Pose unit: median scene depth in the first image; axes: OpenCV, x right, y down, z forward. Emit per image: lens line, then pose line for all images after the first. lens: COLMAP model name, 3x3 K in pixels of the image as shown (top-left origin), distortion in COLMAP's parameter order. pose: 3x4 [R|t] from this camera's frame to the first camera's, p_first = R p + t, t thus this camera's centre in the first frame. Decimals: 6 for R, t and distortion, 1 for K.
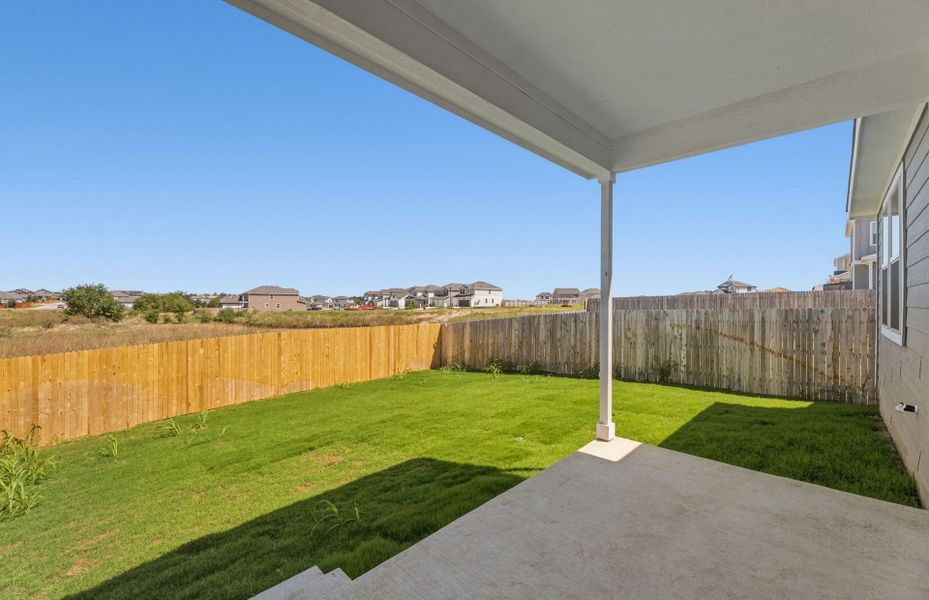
lens RADIAL K [[375.2, 0, 463.1], [0, 375.2, 297.8], [0, 0, 1]] dist [-0.002683, 0.001278]
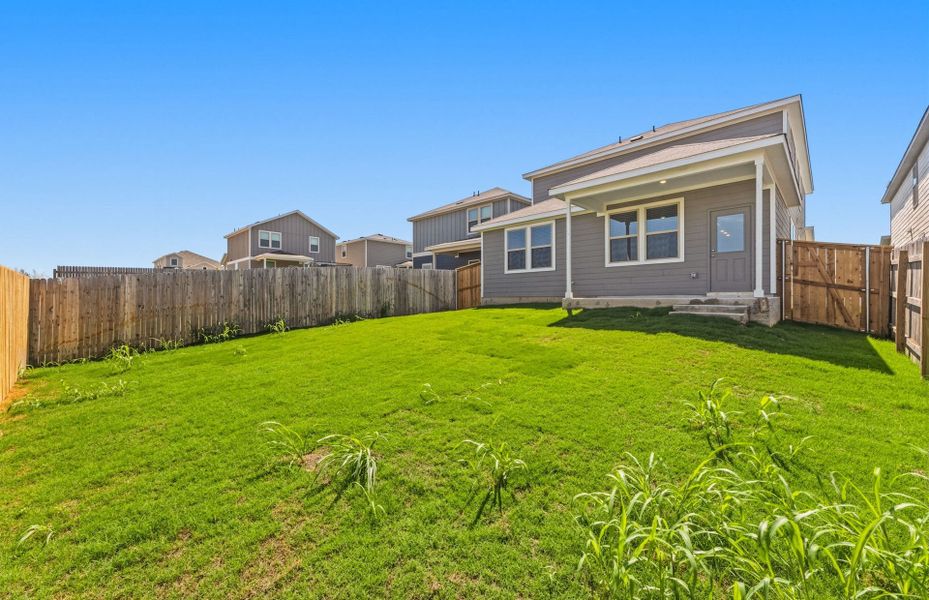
lens RADIAL K [[375.2, 0, 460.1], [0, 375.2, 301.7], [0, 0, 1]] dist [-0.002683, 0.001278]
pose [[-0.000295, -0.005311, 0.999986, -0.857933], [-0.005314, 0.999972, 0.005309, 0.144291], [-0.999986, -0.005313, -0.000323, 0.660707]]
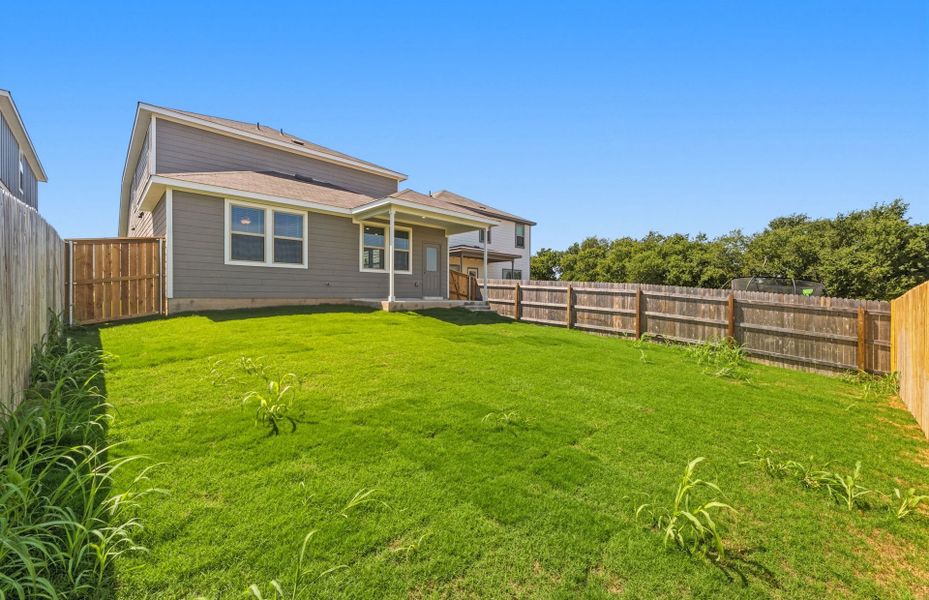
lens RADIAL K [[375.2, 0, 459.8], [0, 375.2, 299.2], [0, 0, 1]] dist [-0.002683, 0.001278]
pose [[-0.999725, -0.010774, 0.020809, -0.077086], [-0.010744, 0.999941, 0.001559, 0.128617], [-0.020825, 0.001335, -0.999782, 1.453743]]
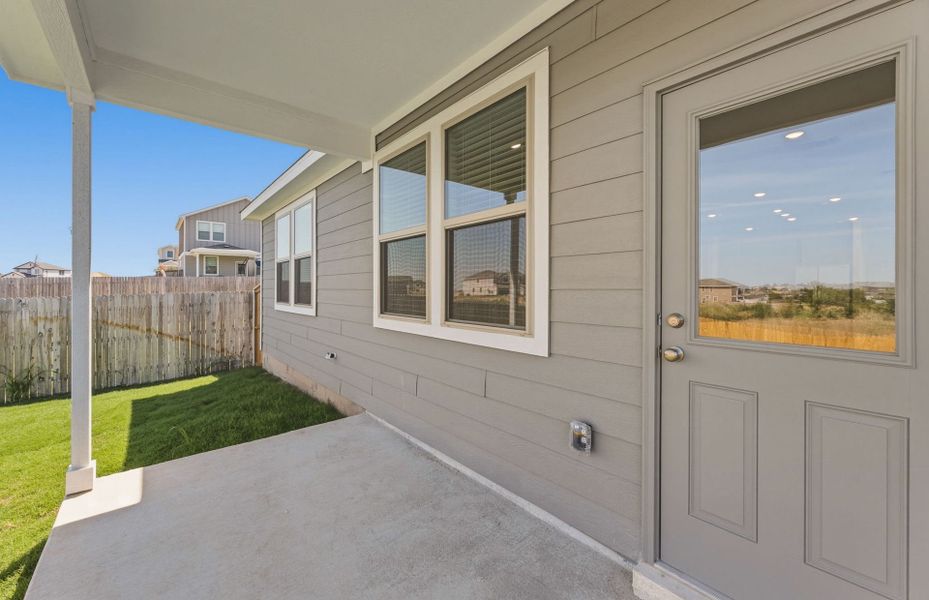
lens RADIAL K [[375.2, 0, 463.6], [0, 375.2, 290.8], [0, 0, 1]] dist [-0.002683, 0.001278]
pose [[0.092758, -0.009461, 0.995644, -0.080574], [-0.009373, 0.999902, 0.010375, 0.003460], [-0.995645, -0.010295, 0.092660, 0.098455]]
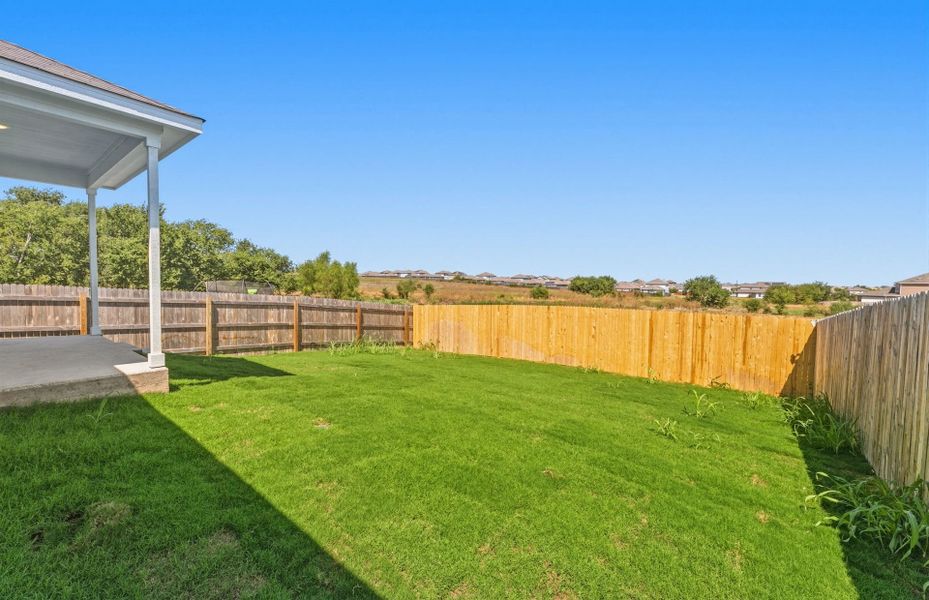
lens RADIAL K [[375.2, 0, 464.9], [0, 375.2, 300.7], [0, 0, 1]] dist [-0.002683, 0.001278]
pose [[0.123211, 0.039933, -0.991577, 0.620328], [-0.011997, 0.999177, 0.038749, 0.040867], [0.992308, 0.007121, 0.123588, 0.676620]]
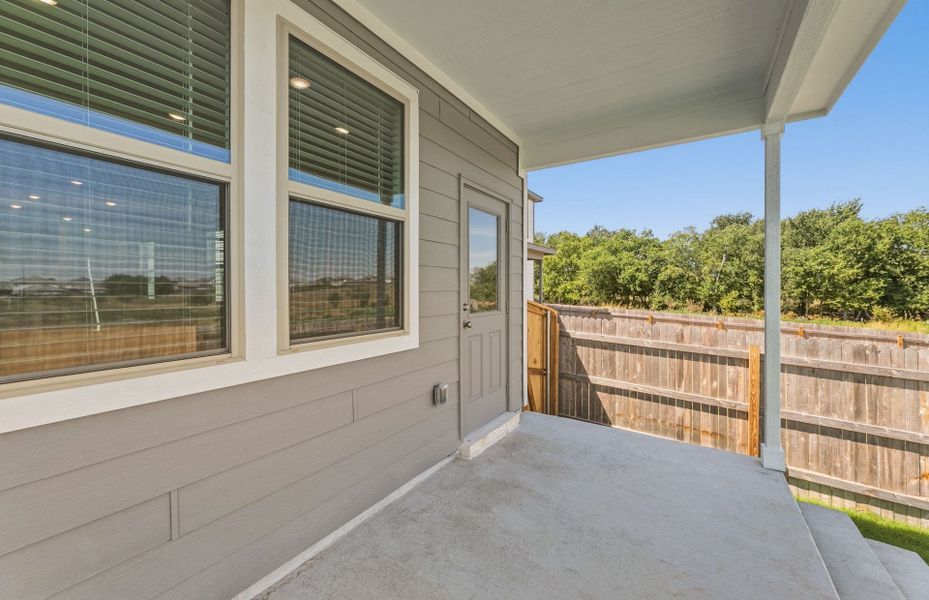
lens RADIAL K [[375.2, 0, 459.7], [0, 375.2, 291.3], [0, 0, 1]] dist [-0.002683, 0.001278]
pose [[-0.977461, -0.004475, -0.211070, 0.155375], [-0.004205, 0.999990, -0.001728, 0.004552], [0.211076, -0.000802, -0.977469, 0.321803]]
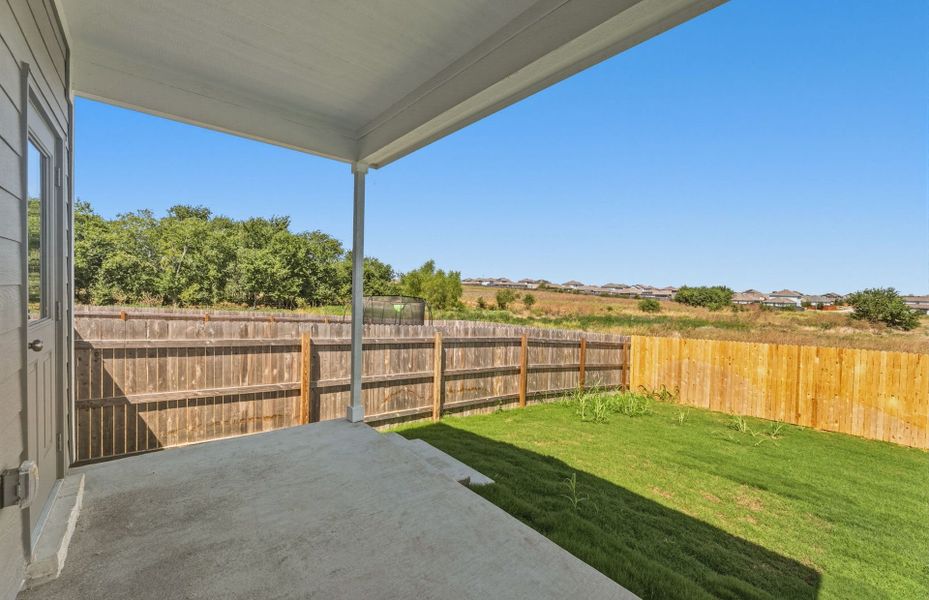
lens RADIAL K [[375.2, 0, 461.2], [0, 375.2, 300.2], [0, 0, 1]] dist [-0.002683, 0.001278]
pose [[-0.085426, 0.018977, -0.996164, 0.234936], [-0.024362, 0.999480, 0.021130, 0.002875], [0.996047, 0.026074, -0.084919, 0.230004]]
